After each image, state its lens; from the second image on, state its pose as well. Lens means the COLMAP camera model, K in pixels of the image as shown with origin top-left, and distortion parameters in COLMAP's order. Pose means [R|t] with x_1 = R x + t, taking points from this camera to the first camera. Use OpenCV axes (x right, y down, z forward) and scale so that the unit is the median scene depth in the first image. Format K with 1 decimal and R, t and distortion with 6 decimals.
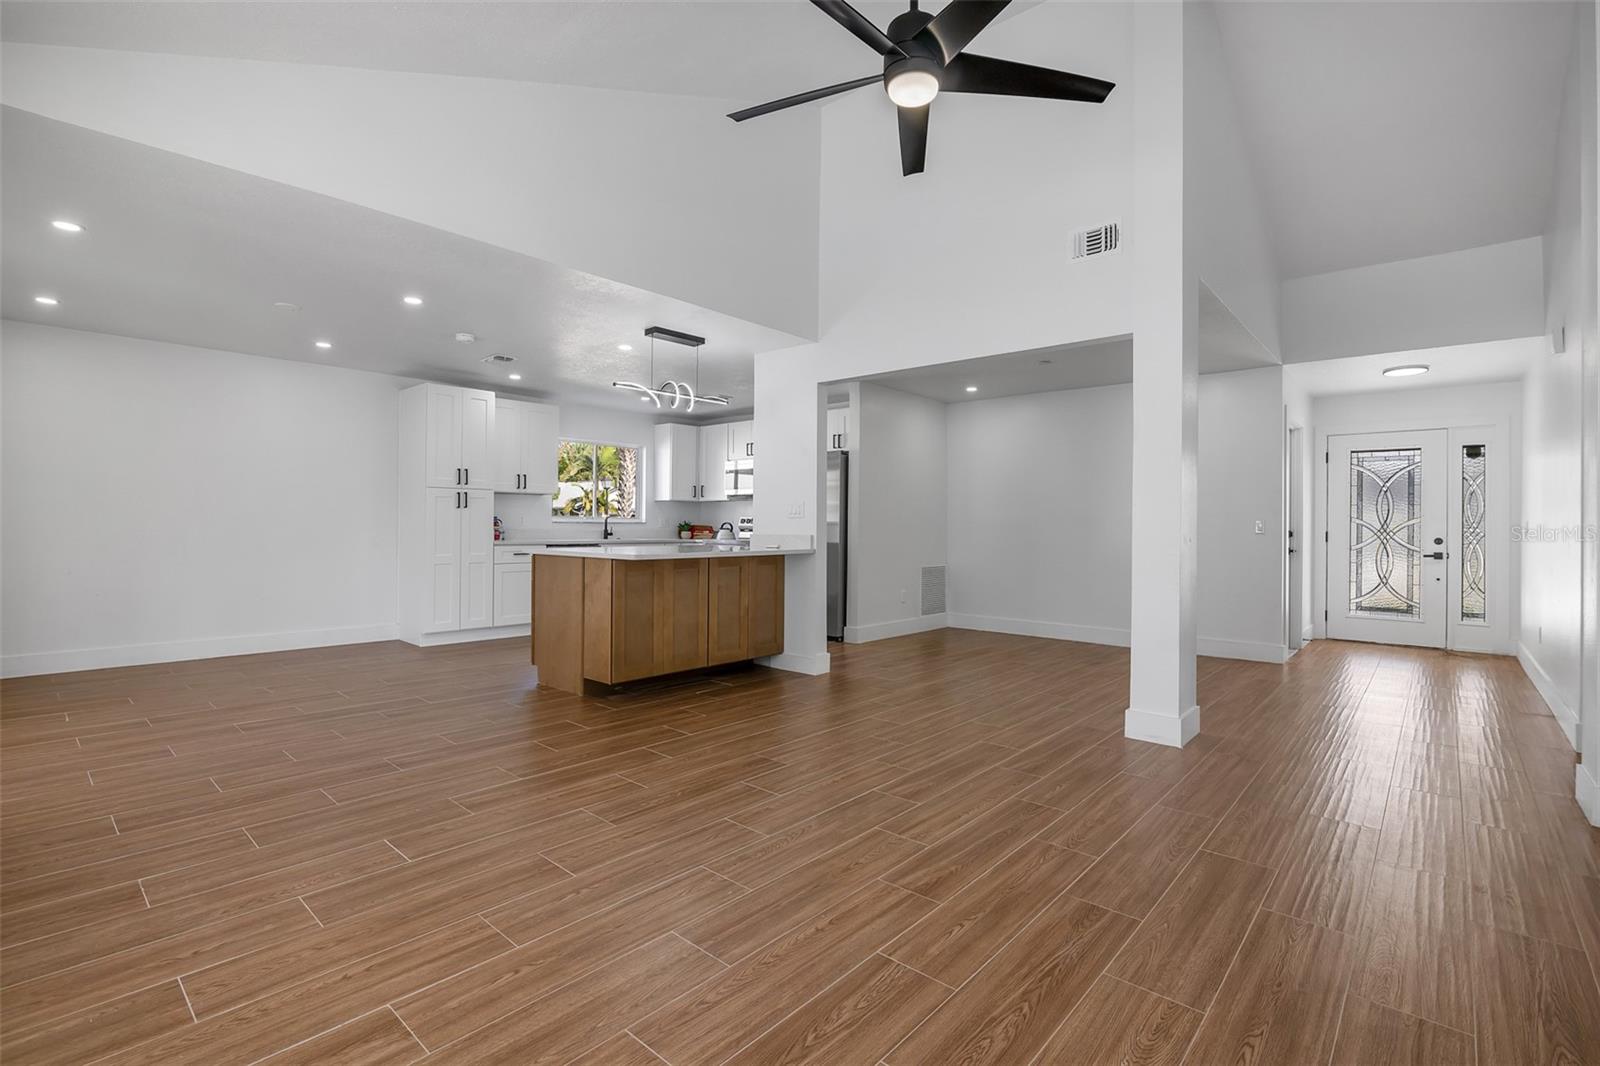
lens RADIAL K [[731.3, 0, 795.4], [0, 731.3, 523.0], [0, 0, 1]] dist [-0.017722, -0.000028]
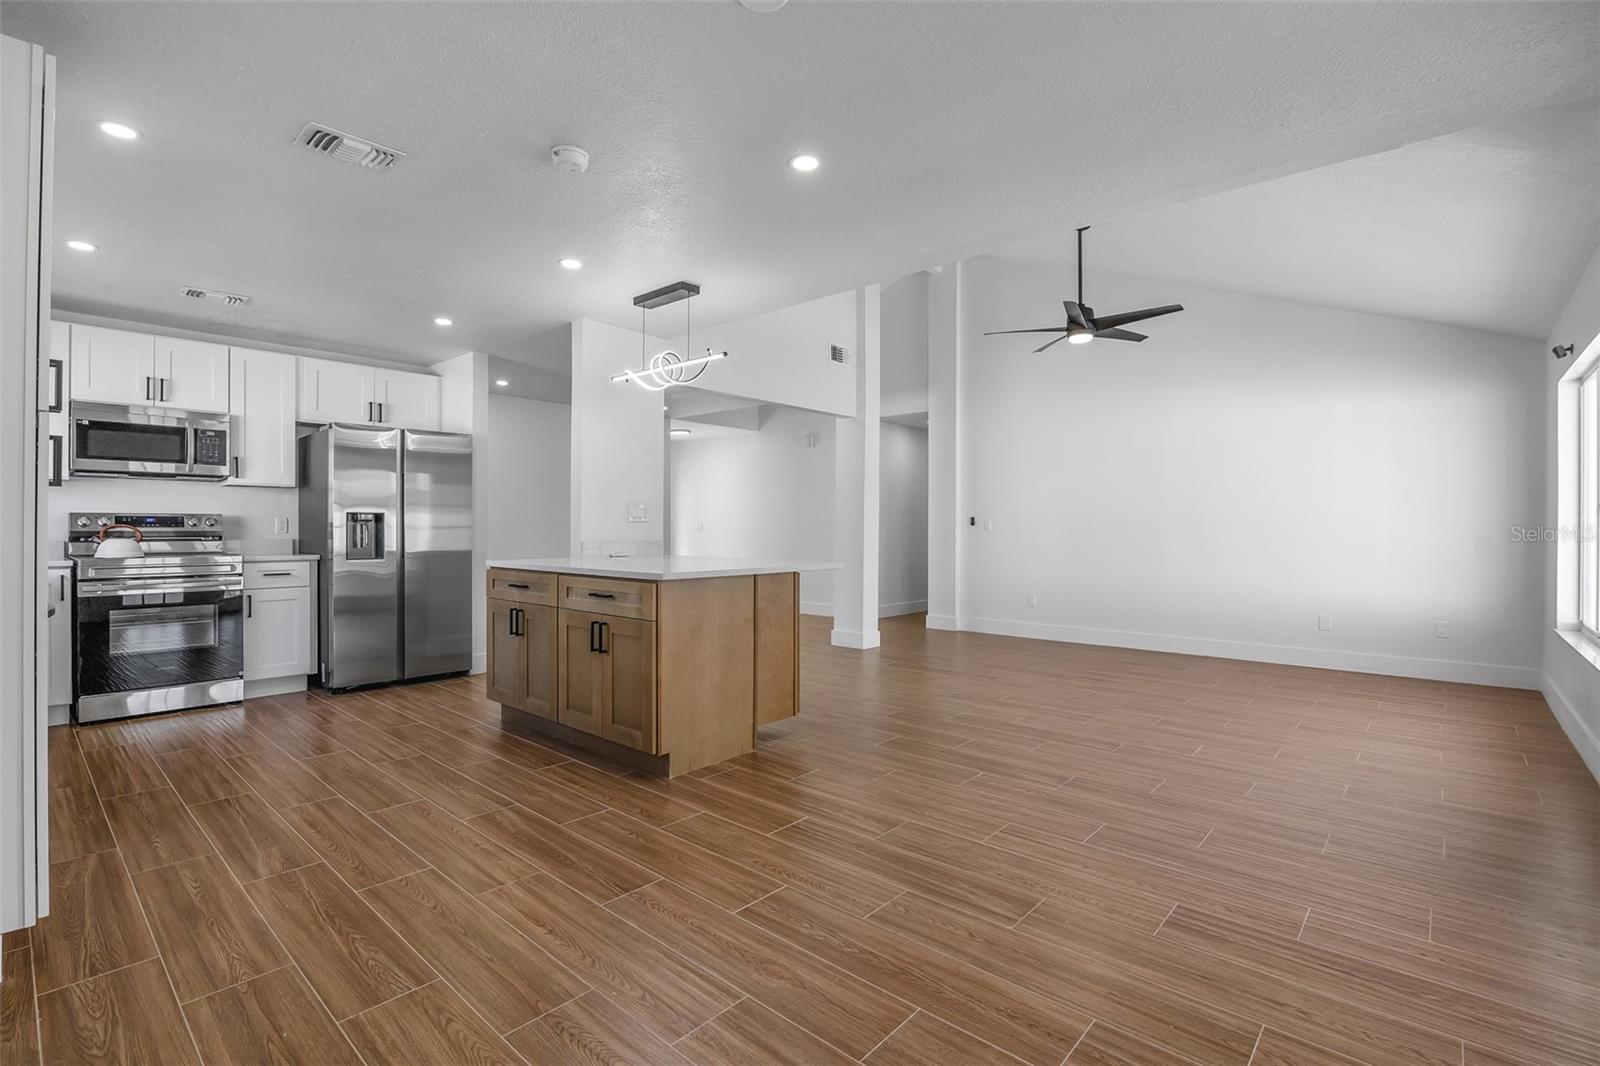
lens RADIAL K [[735.5, 0, 793.2], [0, 735.5, 525.0], [0, 0, 1]] dist [-0.003927, -0.000523]
pose [[0.012484, -0.002718, 0.999918, -0.728657], [-0.005756, 0.999980, 0.002790, -0.005944], [-0.999906, -0.005791, 0.012468, 0.639407]]
